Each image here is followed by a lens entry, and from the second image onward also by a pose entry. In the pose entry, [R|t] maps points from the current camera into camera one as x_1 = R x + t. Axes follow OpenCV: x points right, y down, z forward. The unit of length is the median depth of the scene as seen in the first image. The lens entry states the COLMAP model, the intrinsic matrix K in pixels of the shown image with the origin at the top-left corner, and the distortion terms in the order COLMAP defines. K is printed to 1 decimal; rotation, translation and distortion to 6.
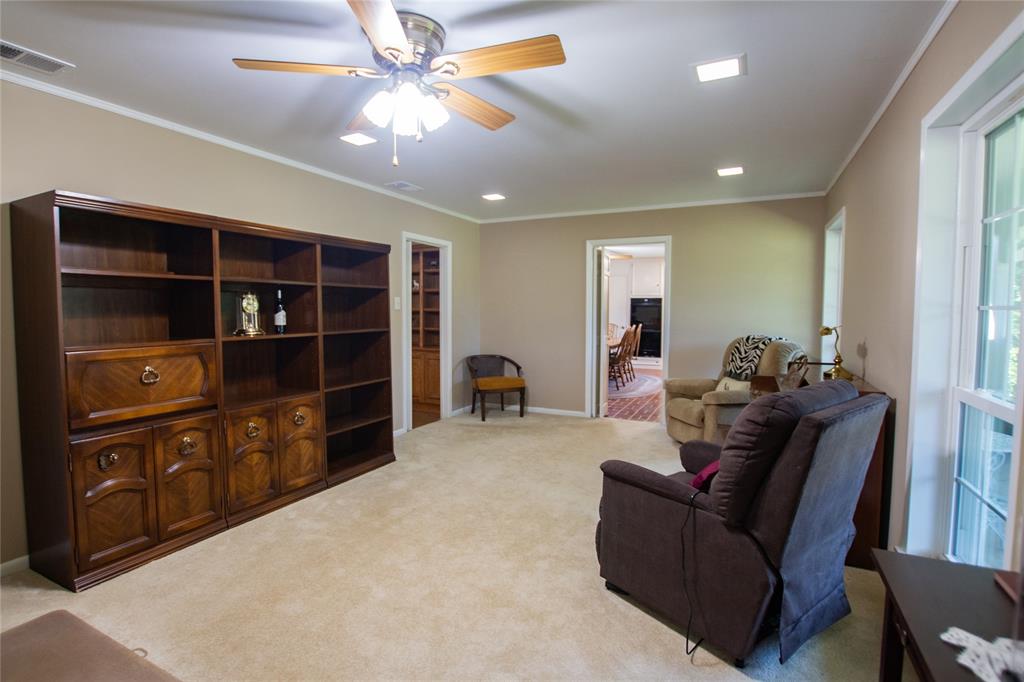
lens RADIAL K [[501.7, 0, 479.9], [0, 501.7, 340.0], [0, 0, 1]] dist [-0.026292, 0.000841]
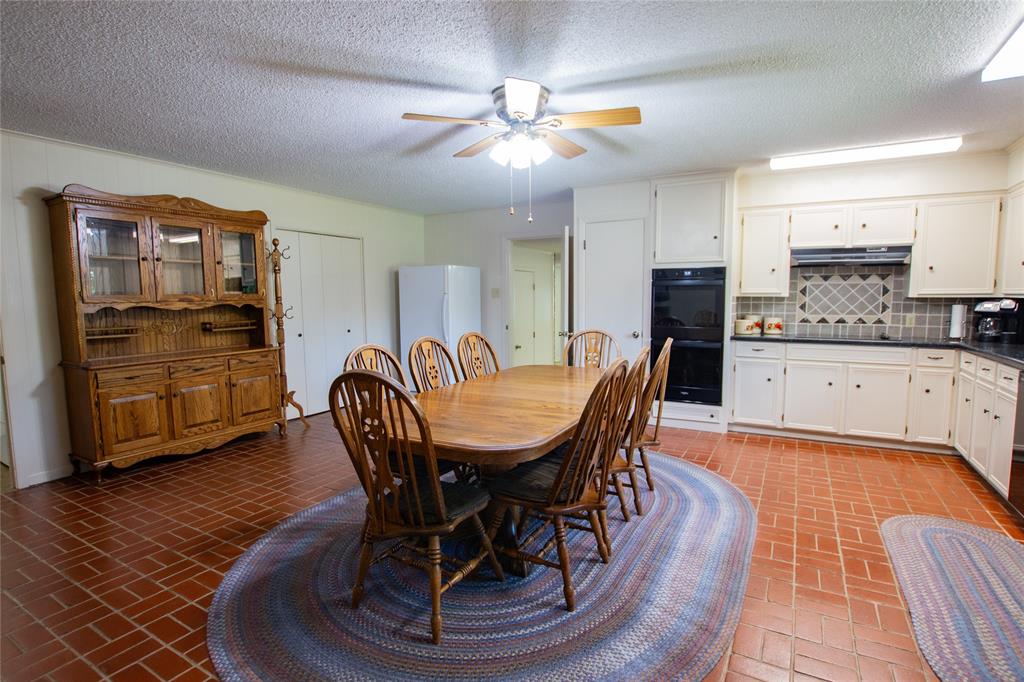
lens RADIAL K [[508.1, 0, 502.0], [0, 508.1, 347.6], [0, 0, 1]] dist [-0.031742, 0.002004]
pose [[0.999348, -0.002030, -0.036043, 0.436150], [0.003385, 0.999289, 0.037561, -0.075020], [0.035941, -0.037659, 0.998644, 1.295924]]
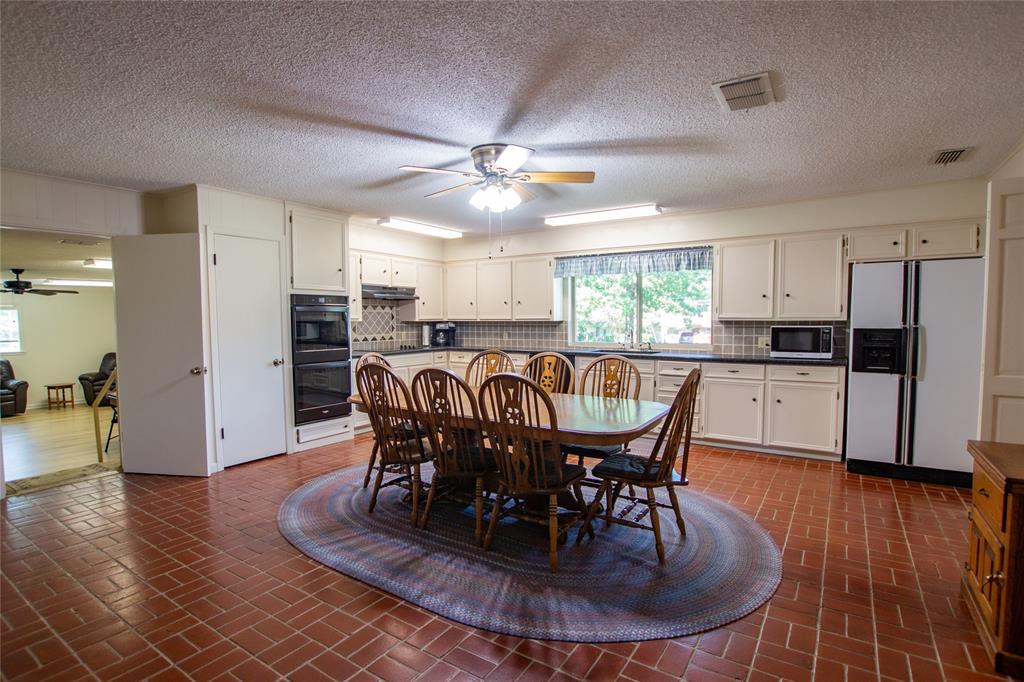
lens RADIAL K [[508.1, 0, 502.0], [0, 508.1, 347.6], [0, 0, 1]] dist [-0.031742, 0.002004]
pose [[0.108168, -0.058016, 0.992438, -0.274415], [0.067309, 0.996432, 0.050913, -0.111840], [-0.991851, 0.061293, 0.111687, 1.822111]]
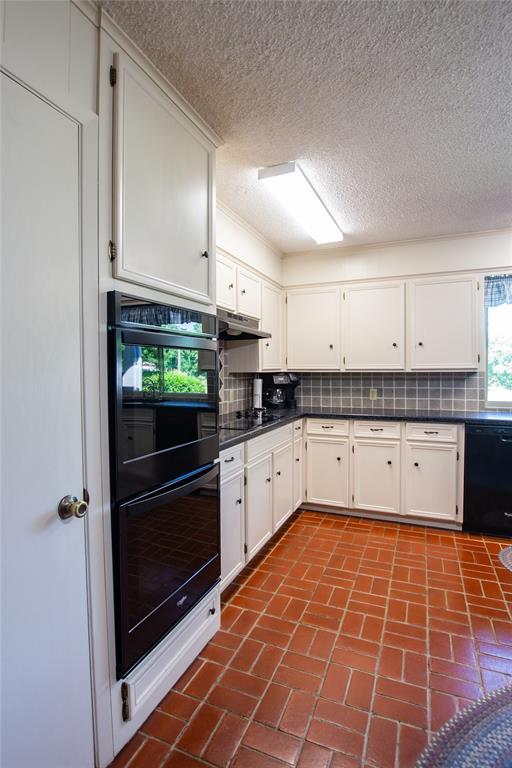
lens RADIAL K [[386.1, 0, 252.0], [0, 386.1, 375.5], [0, 0, 1]] dist [-0.037172, 0.001356]
pose [[-0.068896, -0.015424, 0.997505, 0.441218], [0.067565, 0.997513, 0.020091, -0.138995], [-0.995333, 0.068780, -0.067683, 2.283509]]
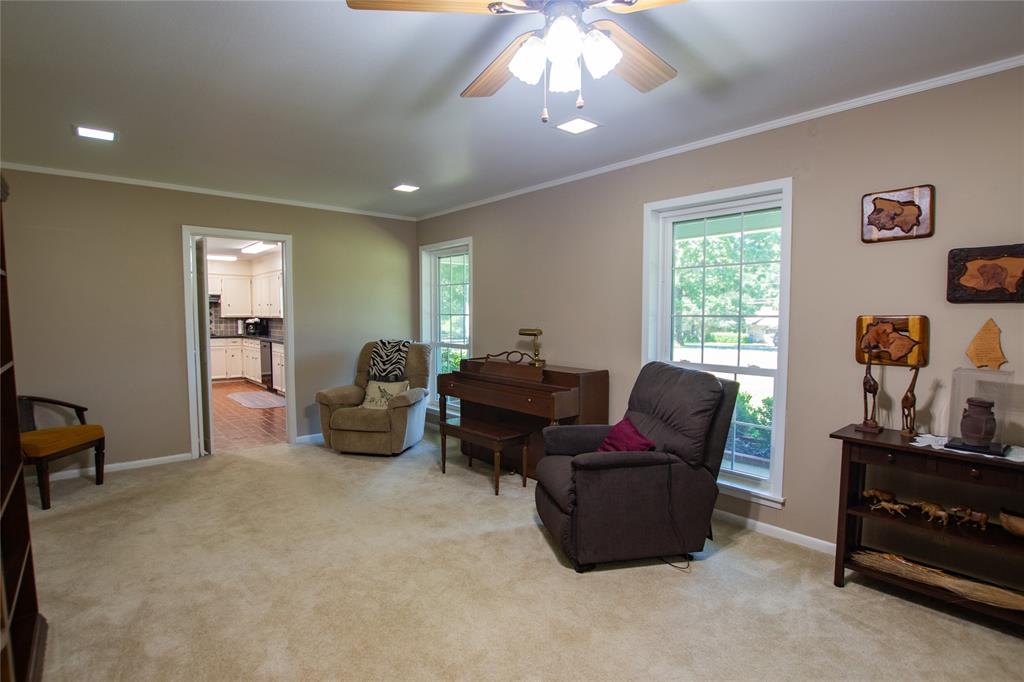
lens RADIAL K [[508.1, 0, 502.0], [0, 508.1, 347.6], [0, 0, 1]] dist [-0.031742, 0.002004]
pose [[0.366328, -0.059826, 0.928561, -0.397048], [0.056459, 0.997521, 0.041995, -0.025155], [-0.928772, 0.037041, 0.368797, 0.357788]]
